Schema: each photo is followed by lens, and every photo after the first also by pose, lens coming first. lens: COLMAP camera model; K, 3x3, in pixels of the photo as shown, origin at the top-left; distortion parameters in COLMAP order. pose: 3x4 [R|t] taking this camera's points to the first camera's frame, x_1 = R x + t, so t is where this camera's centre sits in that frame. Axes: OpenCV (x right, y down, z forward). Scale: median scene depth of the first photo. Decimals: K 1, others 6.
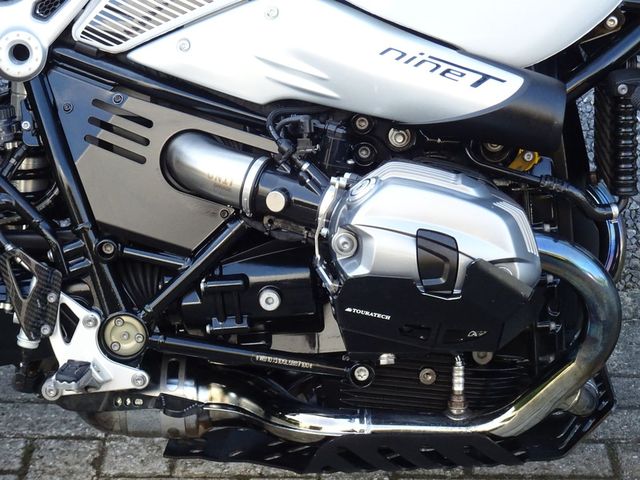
lens RADIAL K [[2123.4, 0, 319.6], [0, 2123.4, 237.6], [0, 0, 1]] dist [-0.047599, 0.000000]
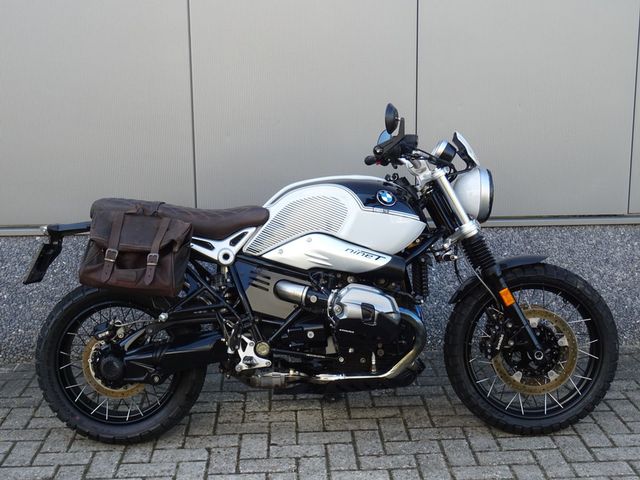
lens RADIAL K [[895.7, 0, 321.2], [0, 895.7, 241.1], [0, 0, 1]] dist [0.039750, 0.000000]
pose [[0.997851, -0.028860, 0.058827, -0.080193], [0.038700, 0.984042, -0.173679, 0.121158], [-0.052876, 0.175582, 0.983044, -0.282951]]
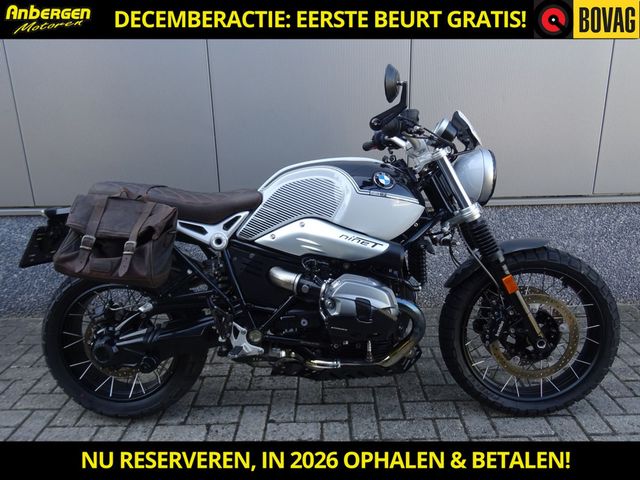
lens RADIAL K [[478.2, 0, 321.4], [0, 478.2, 239.6], [0, 0, 1]] dist [0.012913, 0.007259]
pose [[0.999508, -0.030222, 0.008421, -0.002081], [0.030955, 0.993691, -0.107799, -0.012098], [-0.005110, 0.108007, 0.994137, 0.329258]]
